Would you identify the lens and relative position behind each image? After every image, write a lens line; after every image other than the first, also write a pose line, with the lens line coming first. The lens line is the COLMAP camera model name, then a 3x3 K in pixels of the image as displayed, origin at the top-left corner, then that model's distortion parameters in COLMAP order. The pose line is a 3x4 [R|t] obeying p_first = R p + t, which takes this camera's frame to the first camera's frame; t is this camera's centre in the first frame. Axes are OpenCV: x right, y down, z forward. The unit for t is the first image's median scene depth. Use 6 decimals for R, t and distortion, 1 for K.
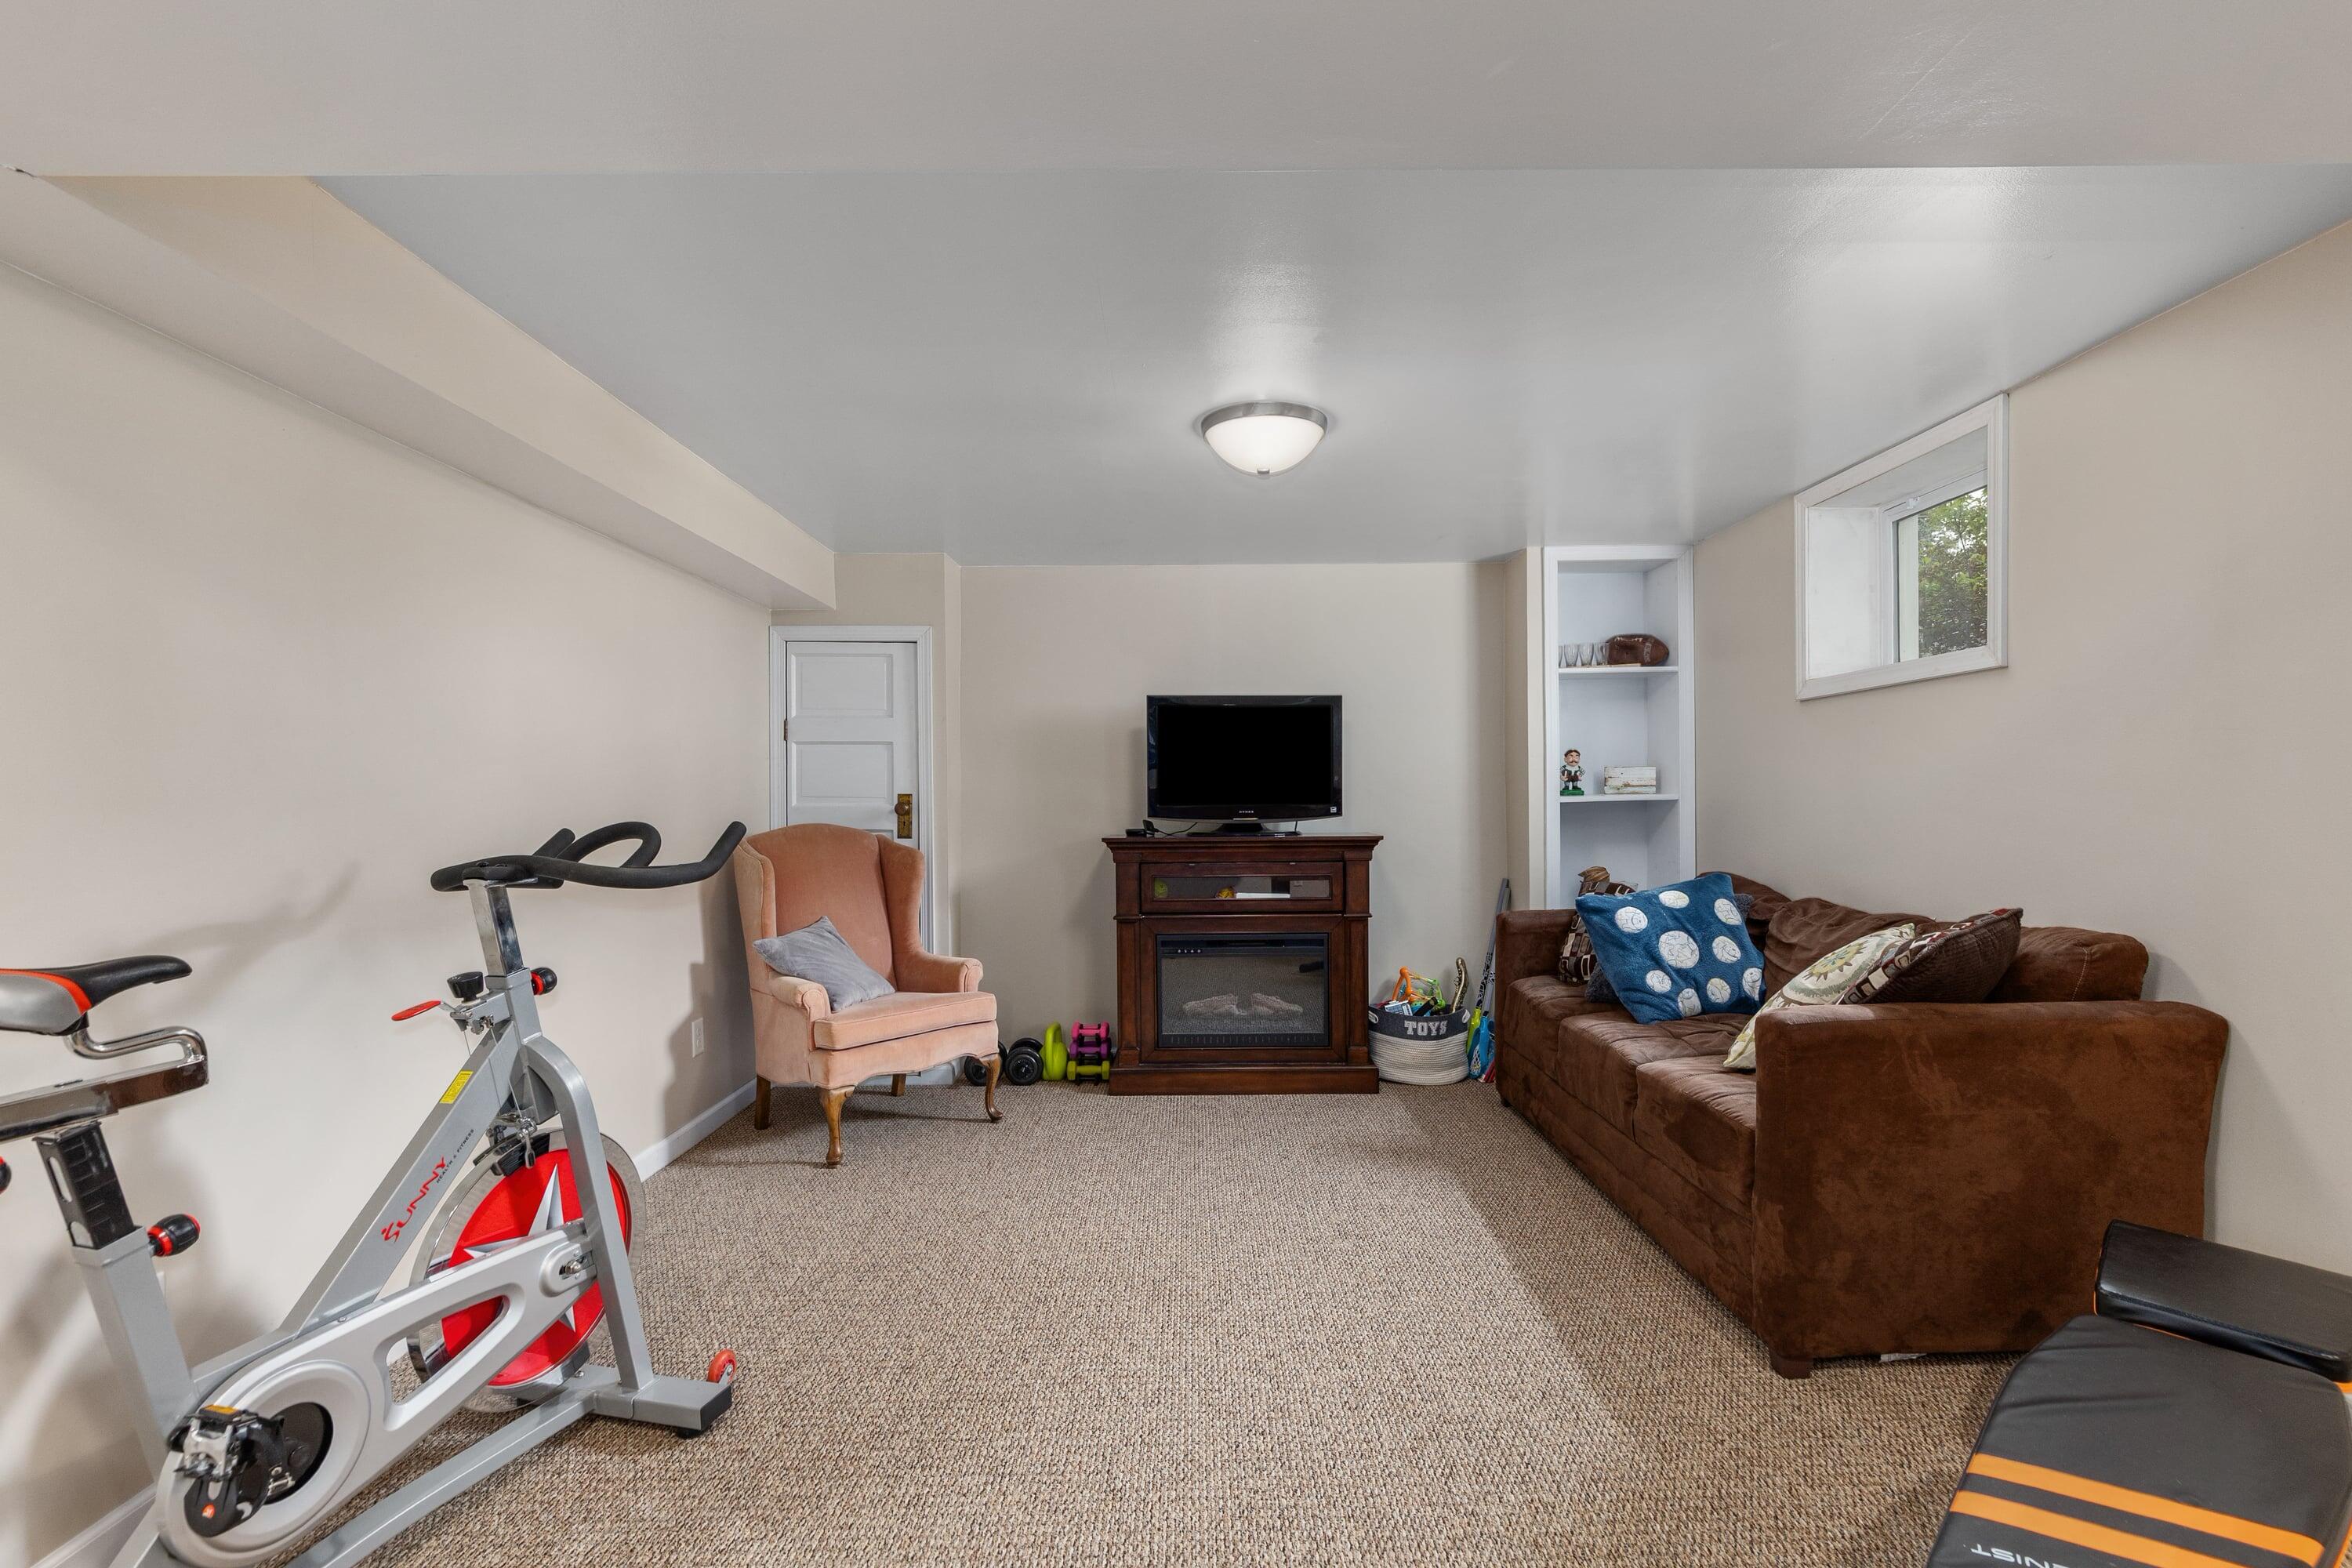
lens RADIAL K [[1055.8, 0, 1202.4], [0, 1055.8, 822.8], [0, 0, 1]] dist [-0.002035, -0.000540]
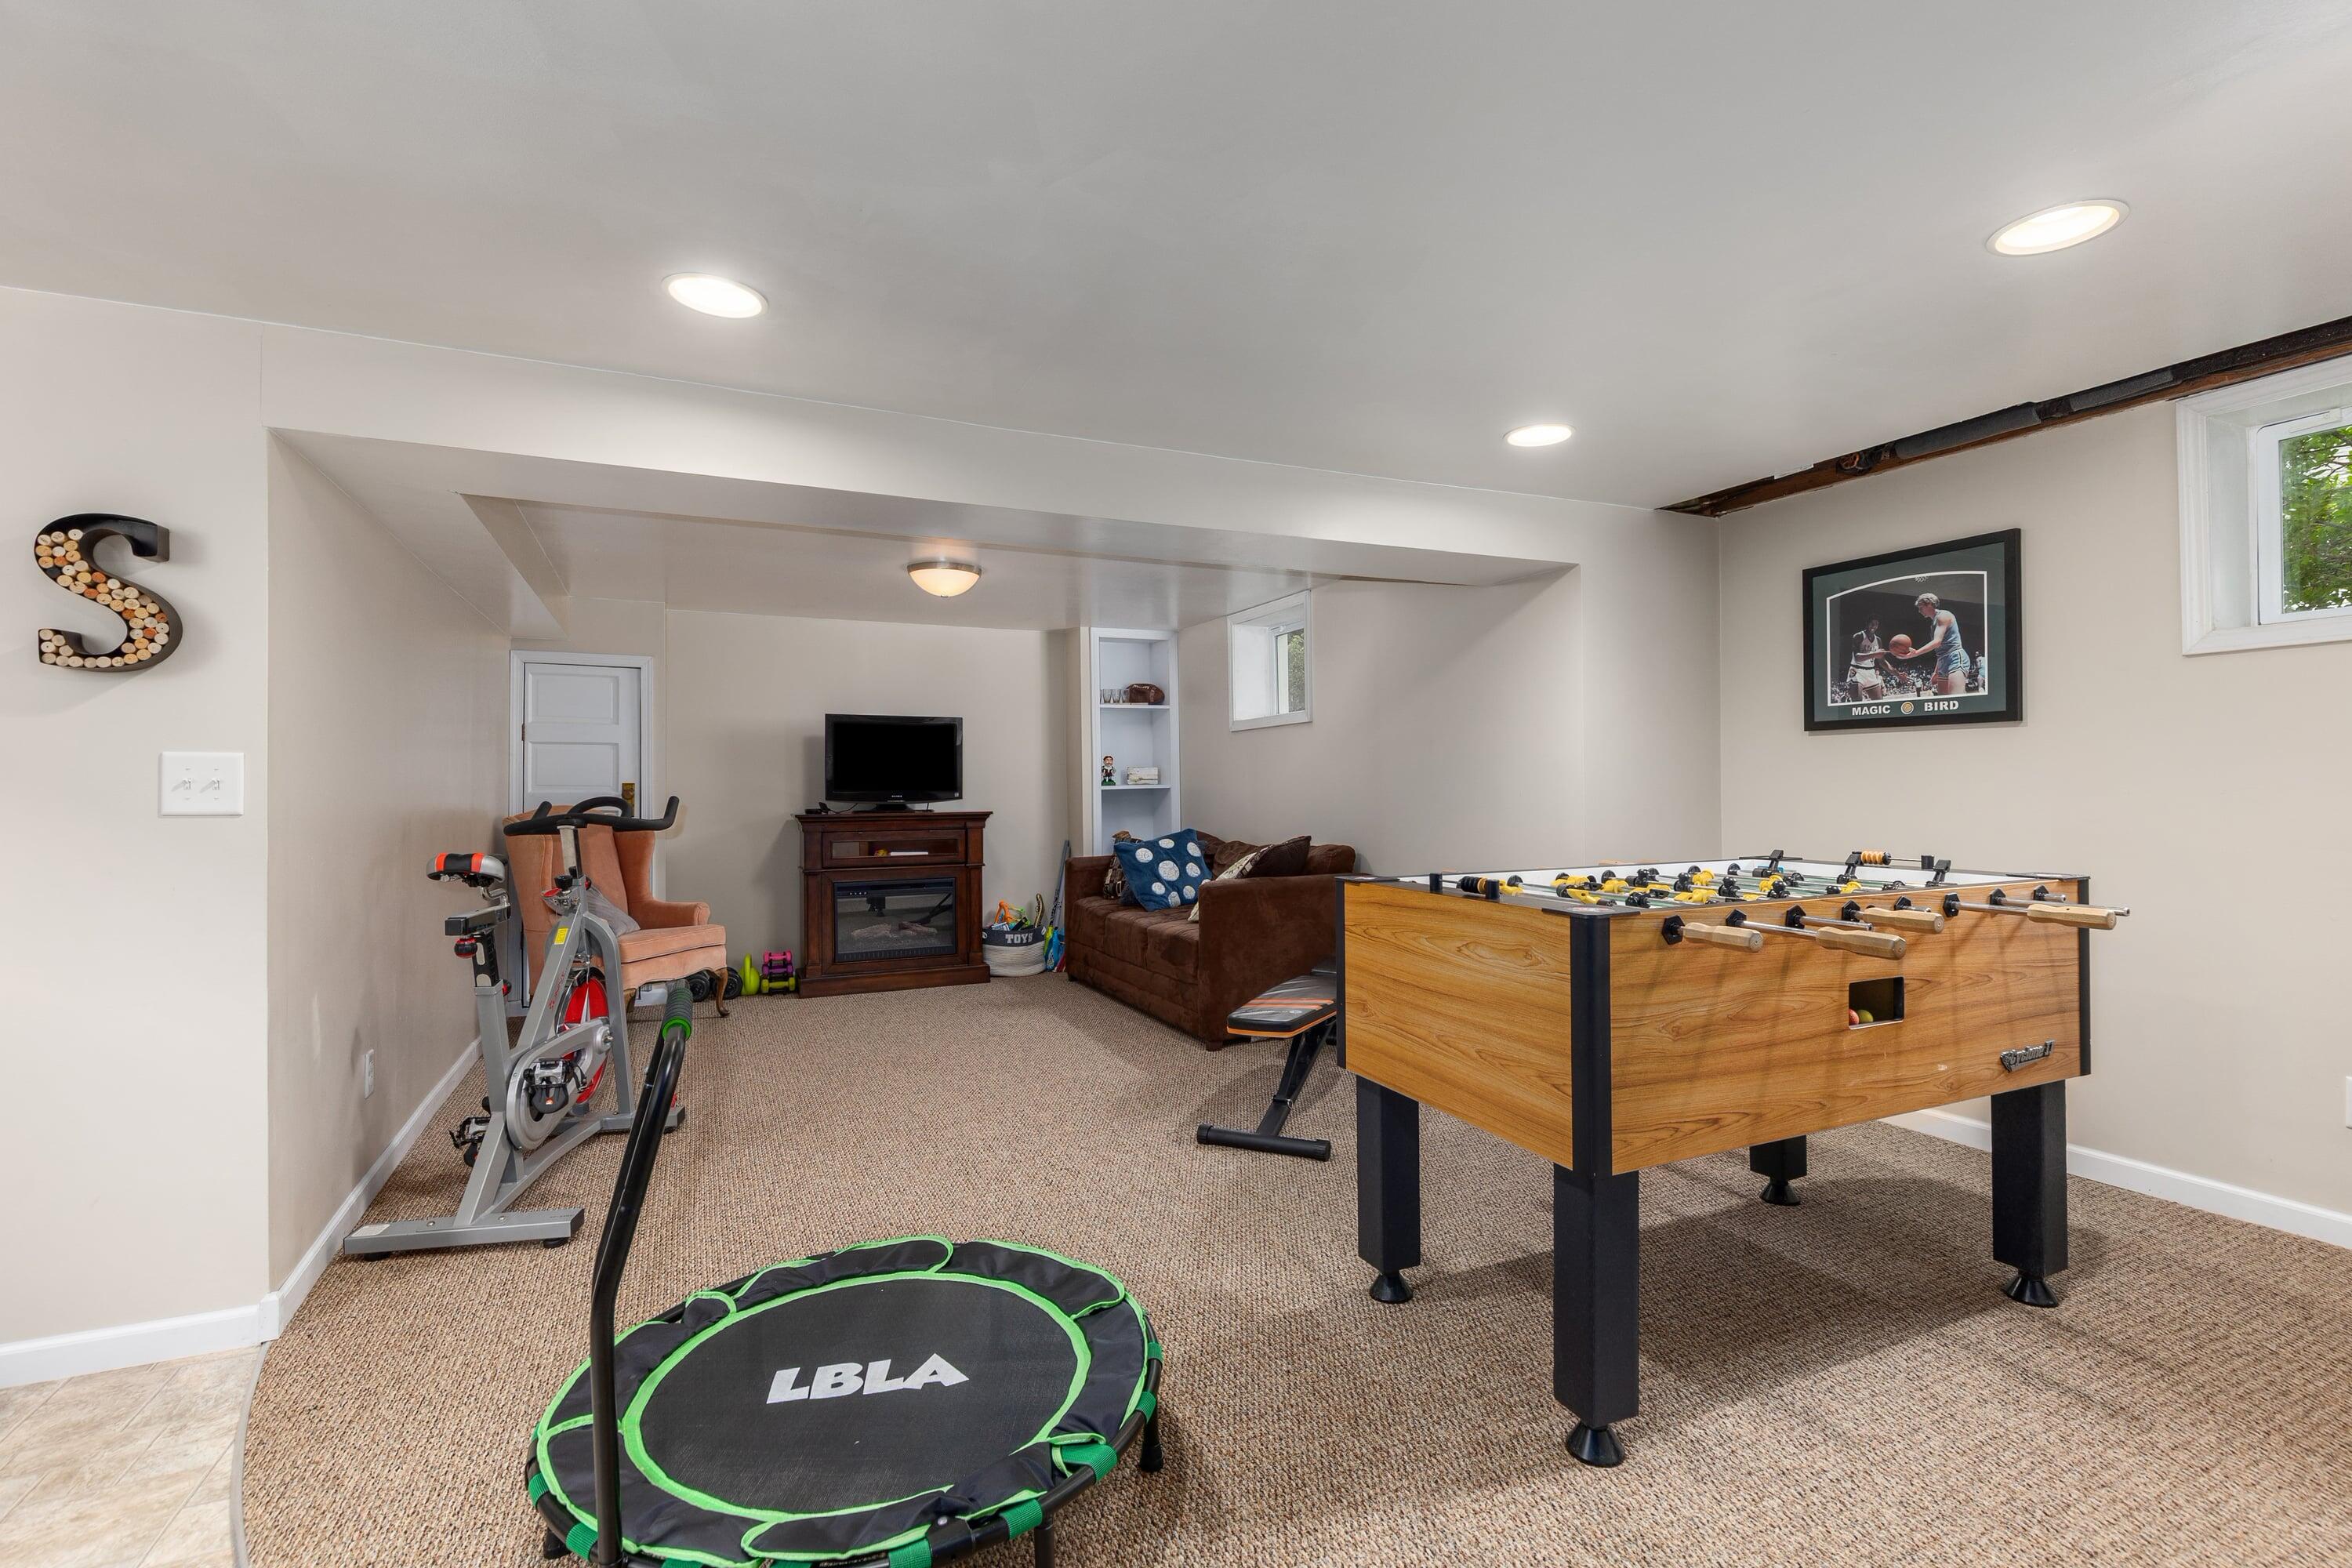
lens RADIAL K [[1079.4, 0, 1193.5], [0, 1079.4, 785.8], [0, 0, 1]] dist [0.008208, 0.000739]
pose [[0.908367, 0.001797, 0.418169, -0.210765], [0.010663, 0.999566, -0.027458, 0.020699], [-0.418037, 0.029401, 0.907954, -0.521601]]
